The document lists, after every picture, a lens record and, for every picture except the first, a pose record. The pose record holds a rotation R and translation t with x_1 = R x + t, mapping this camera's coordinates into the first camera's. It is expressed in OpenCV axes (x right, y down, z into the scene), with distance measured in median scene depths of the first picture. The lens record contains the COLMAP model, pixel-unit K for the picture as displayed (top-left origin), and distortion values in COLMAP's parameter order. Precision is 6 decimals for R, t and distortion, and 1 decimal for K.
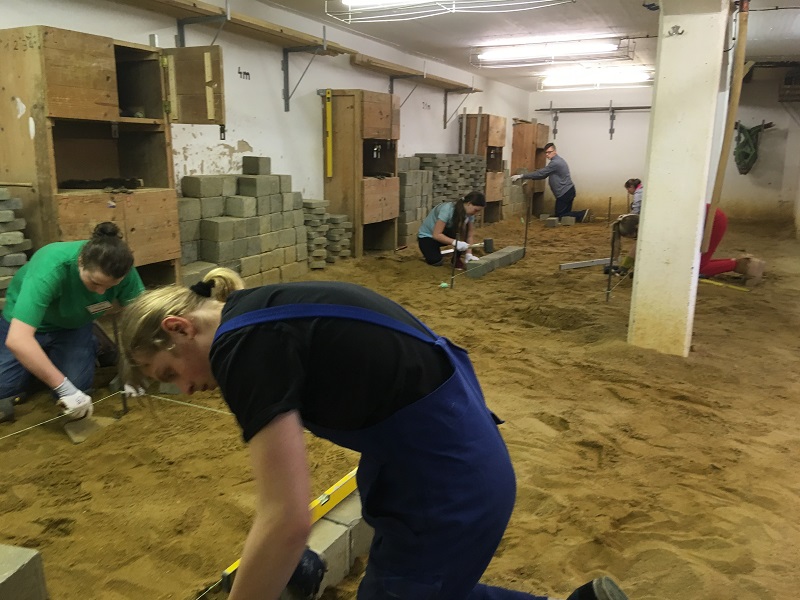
lens RADIAL K [[675.8, 0, 405.0], [0, 675.8, 312.1], [0, 0, 1]] dist [0.137978, -0.198125]
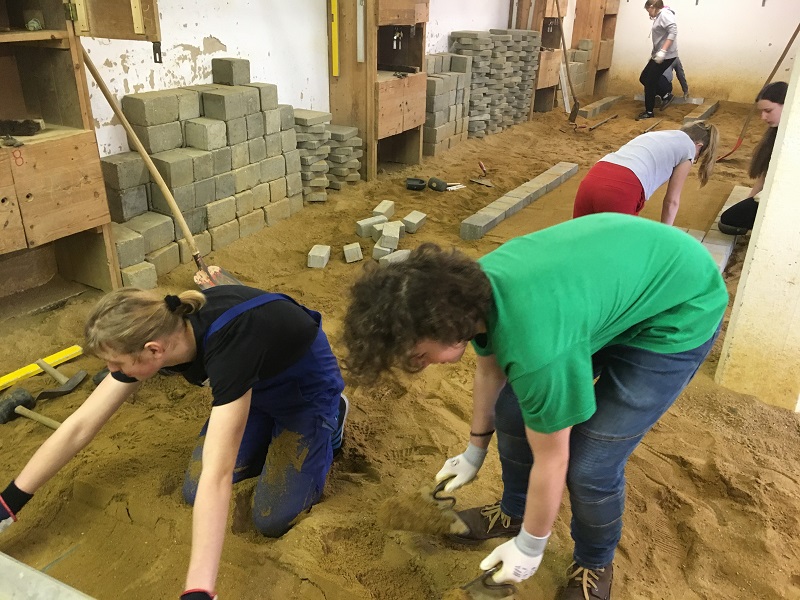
lens RADIAL K [[675.8, 0, 405.0], [0, 675.8, 312.1], [0, 0, 1]] dist [0.137978, -0.198125]
pose [[0.997476, 0.040019, -0.058647, 0.029326], [-0.027249, 0.978537, 0.204263, -0.104813], [0.065563, -0.202150, 0.977158, 0.192308]]
